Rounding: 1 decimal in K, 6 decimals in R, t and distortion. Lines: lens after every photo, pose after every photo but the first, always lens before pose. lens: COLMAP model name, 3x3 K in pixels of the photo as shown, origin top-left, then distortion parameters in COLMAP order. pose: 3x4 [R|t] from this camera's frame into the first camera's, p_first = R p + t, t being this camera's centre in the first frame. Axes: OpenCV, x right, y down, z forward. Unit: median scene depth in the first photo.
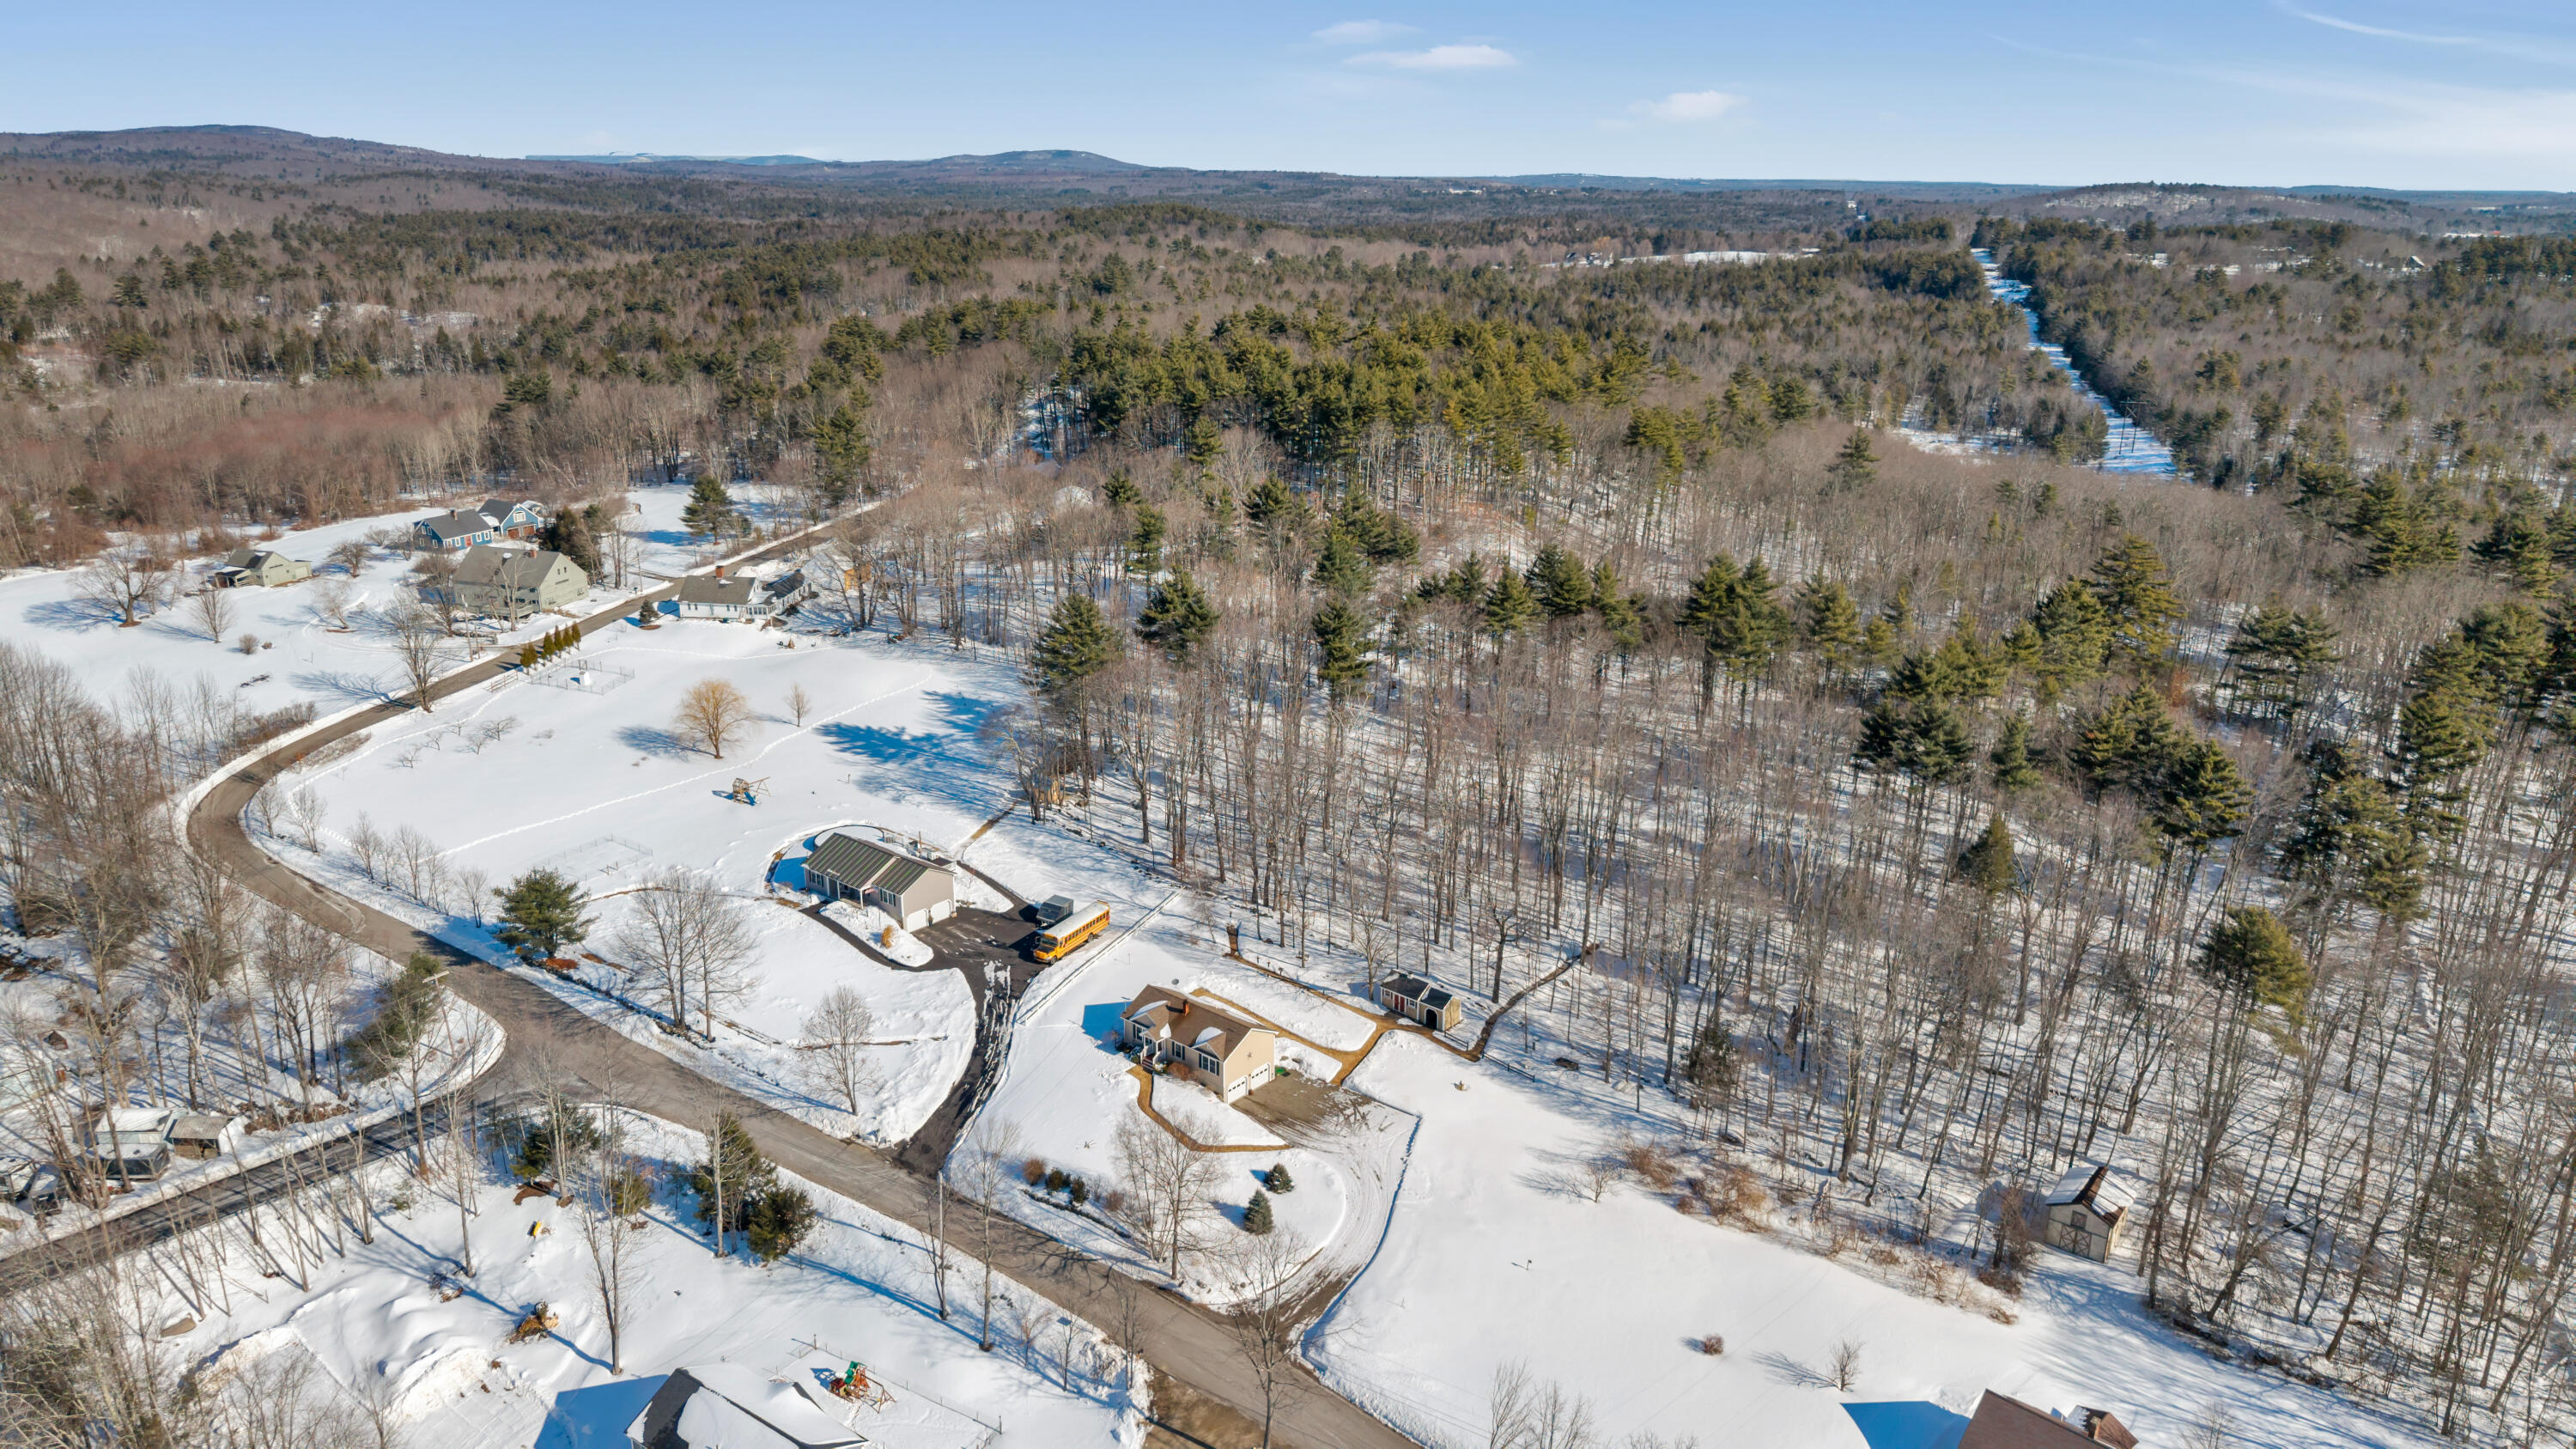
lens RADIAL K [[1728.2, 0, 1298.3], [0, 1728.2, 721.8], [0, 0, 1]] dist [0.030410, -0.034336]
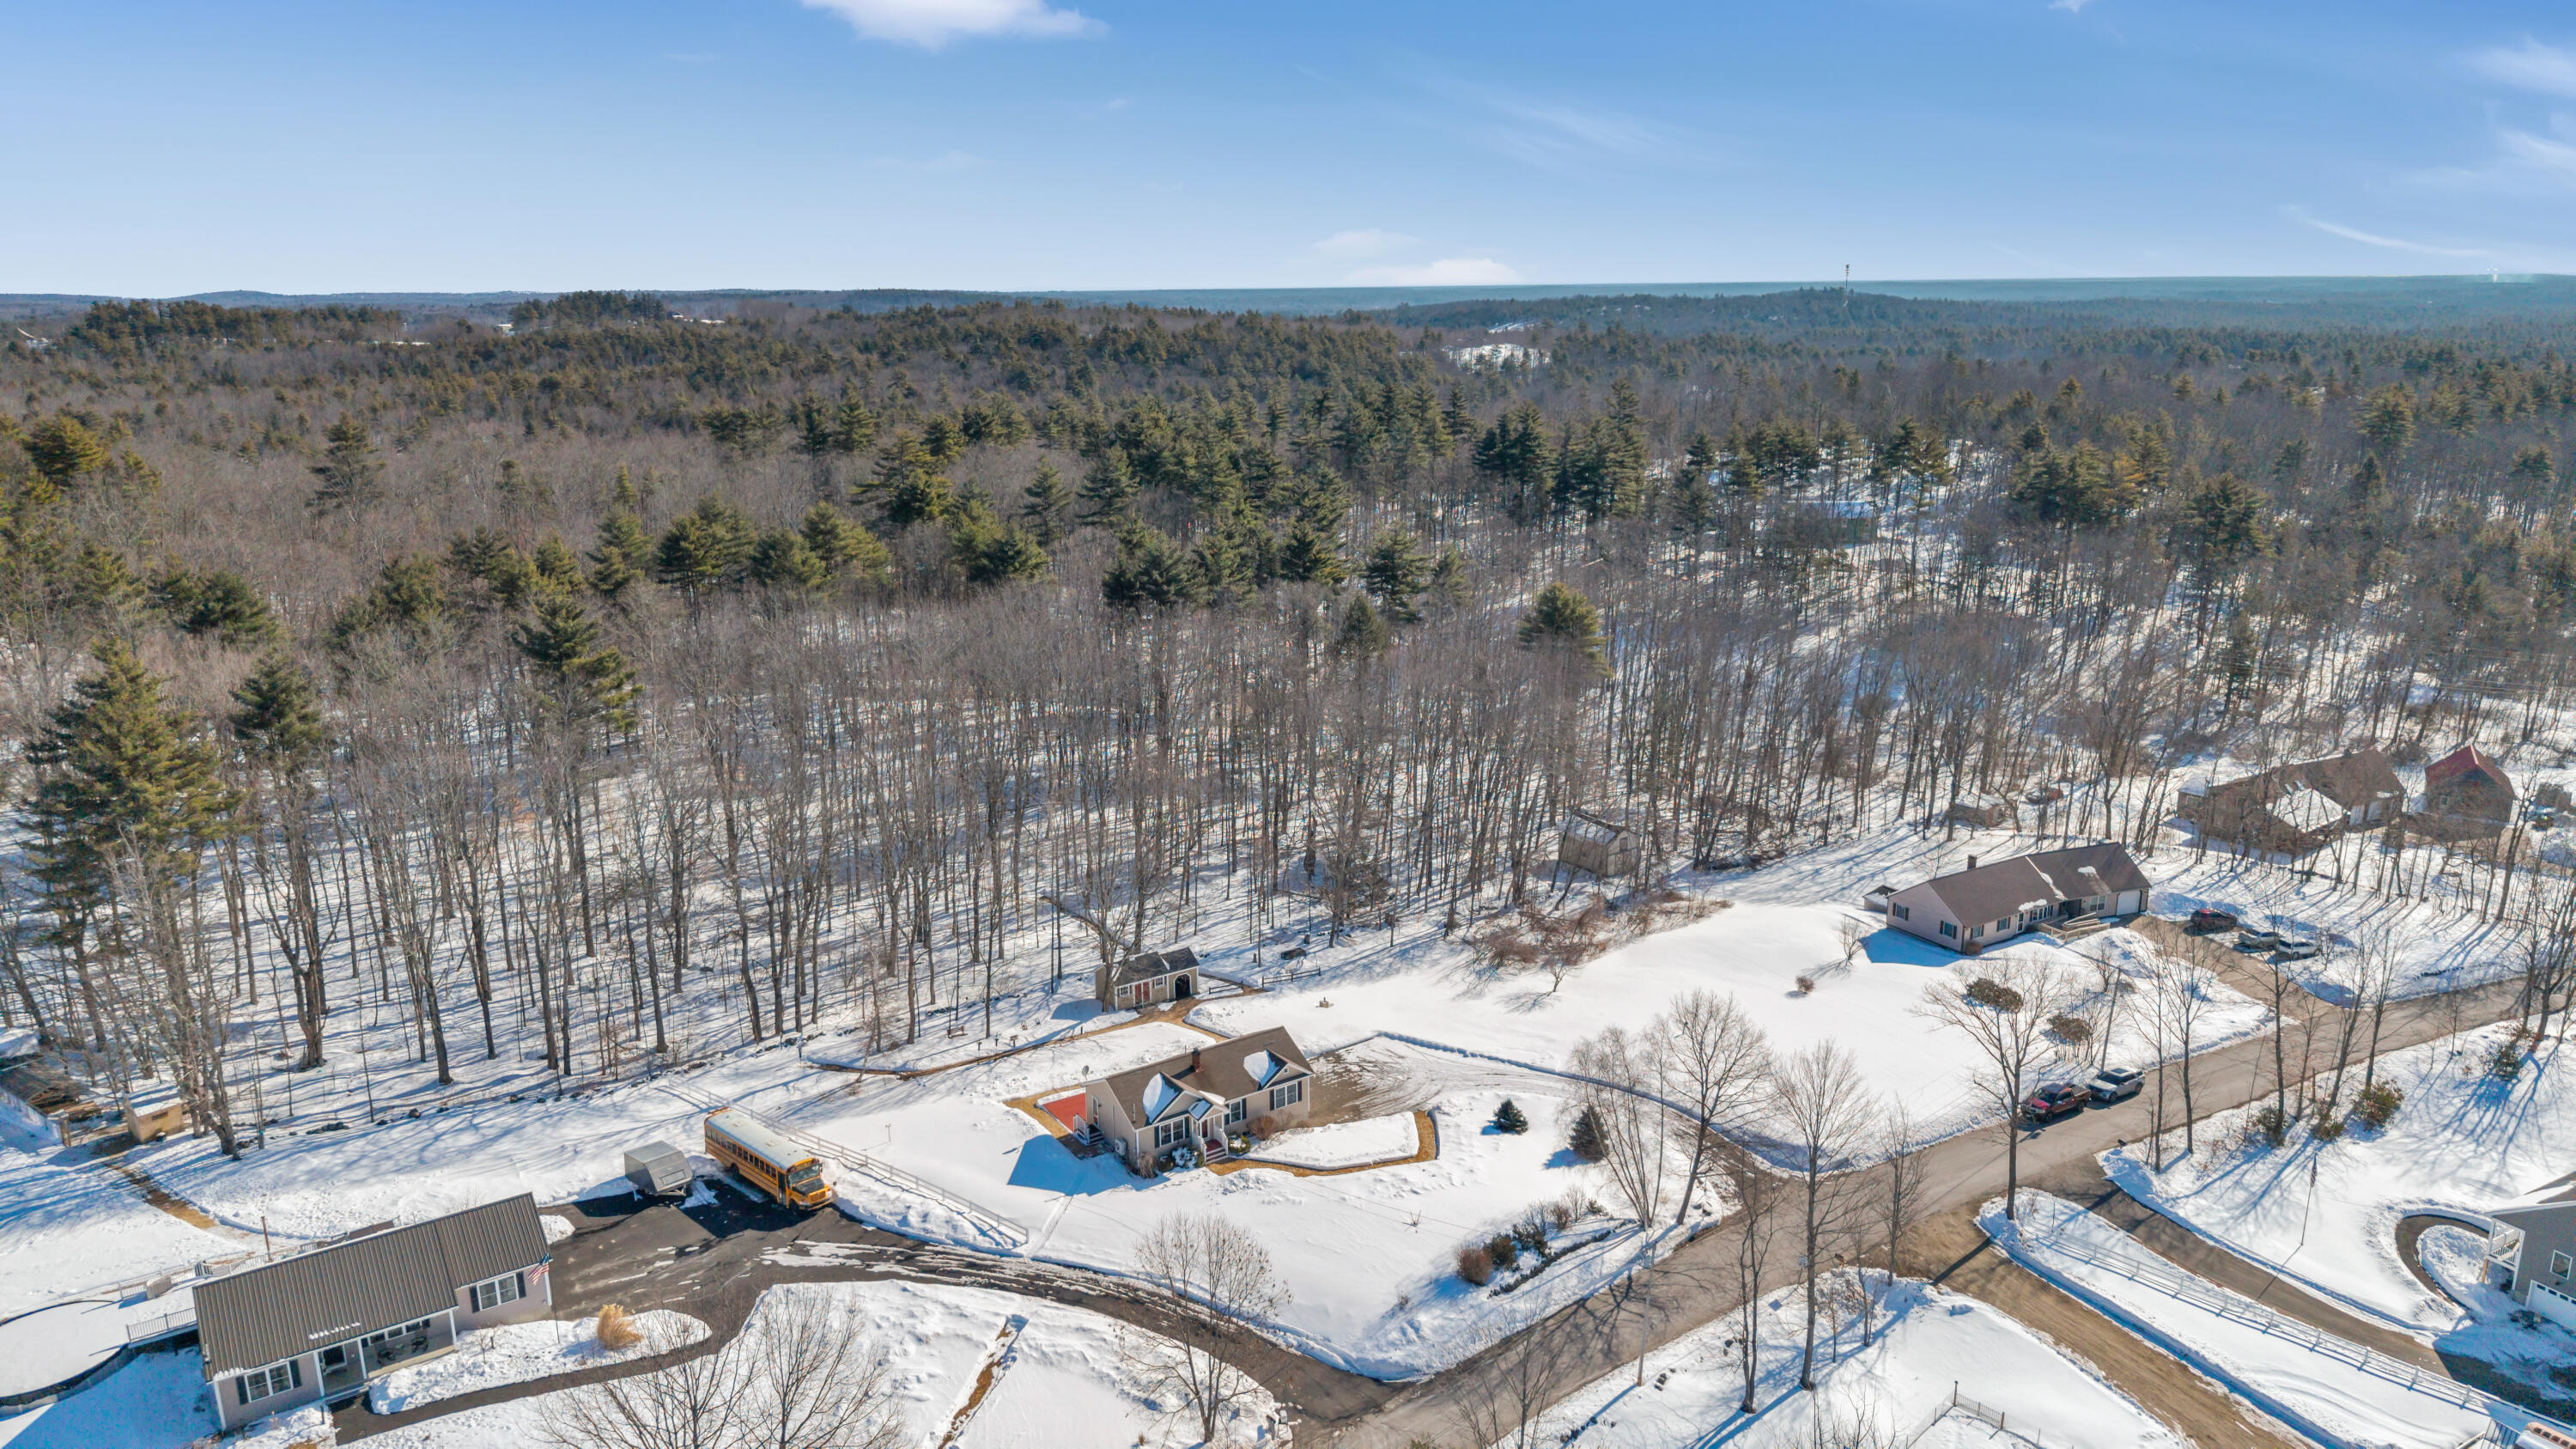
lens RADIAL K [[1728.2, 0, 1275.2], [0, 1728.2, 706.8], [0, 0, 1]] dist [0.030410, -0.034336]
pose [[0.286002, -0.244916, 0.926401, -0.623313], [0.312236, 0.937839, 0.151545, -0.057275], [-0.905931, 0.245914, 0.344695, 0.661604]]
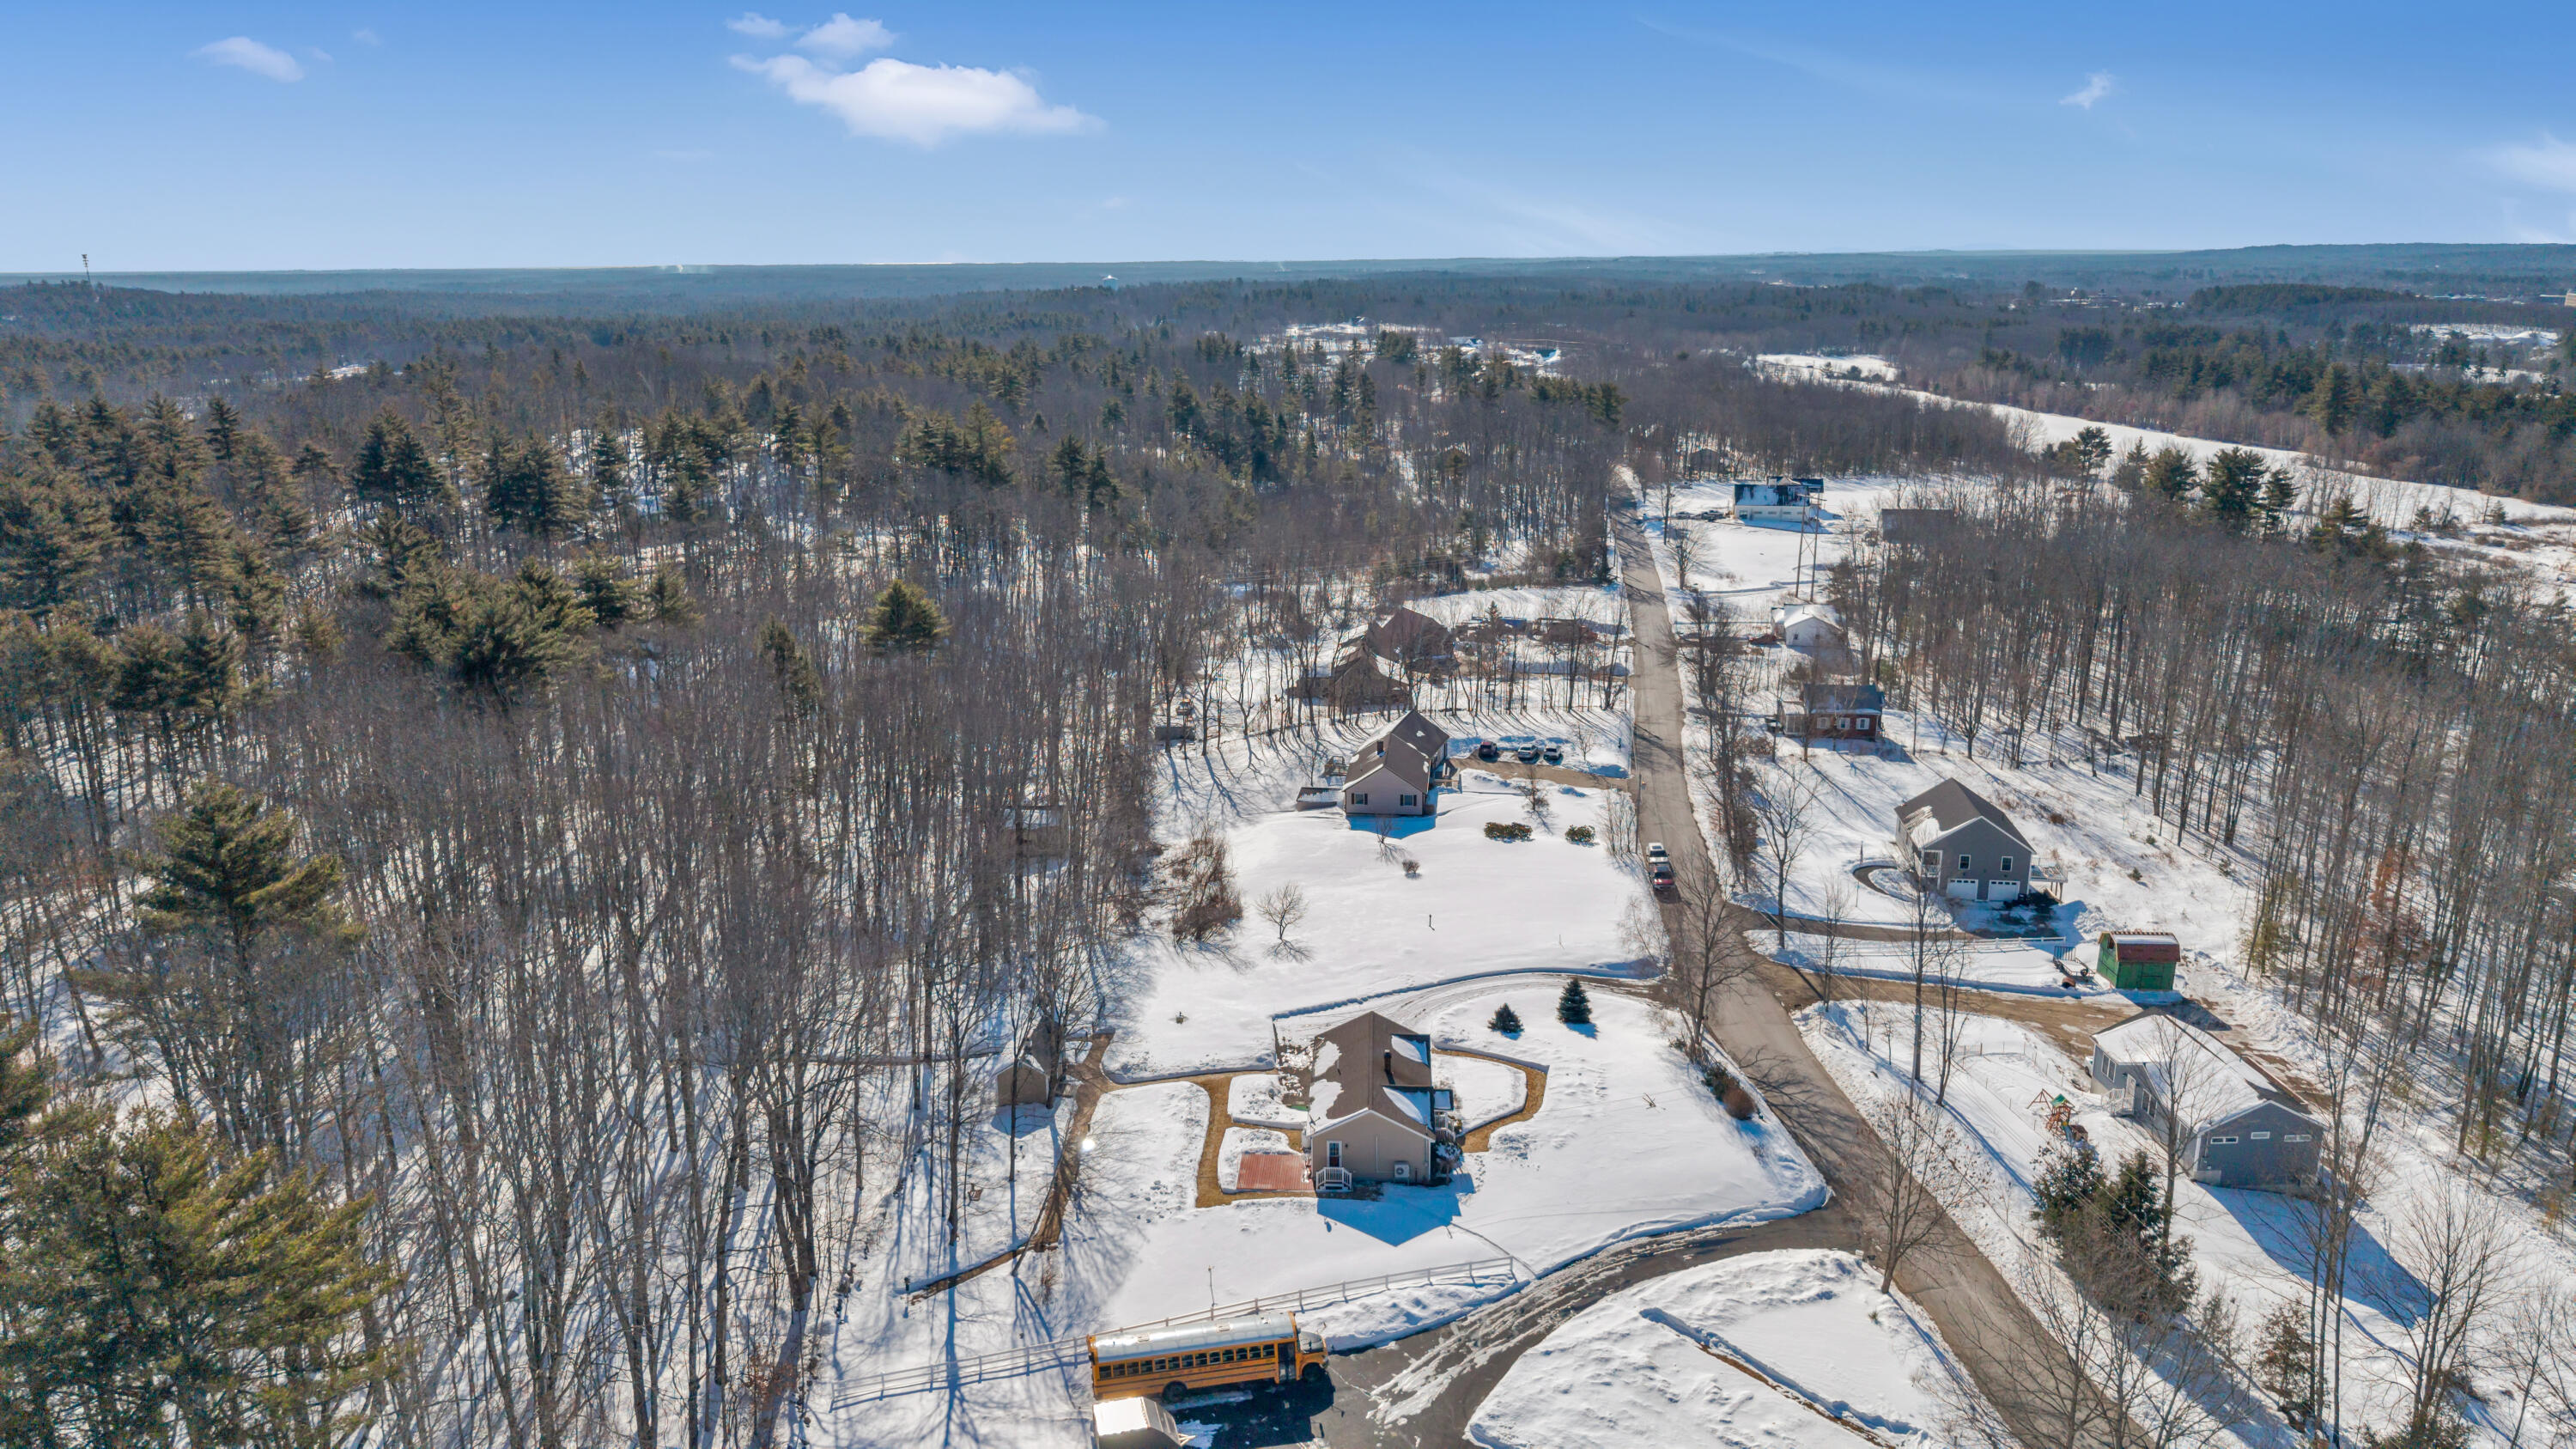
lens RADIAL K [[1728.2, 0, 1277.8], [0, 1728.2, 701.5], [0, 0, 1]] dist [0.030410, -0.034336]
pose [[-0.600267, -0.207635, 0.772378, -0.496157], [0.249911, 0.868667, 0.427742, -0.236605], [-0.759753, 0.449785, -0.469542, 1.212456]]
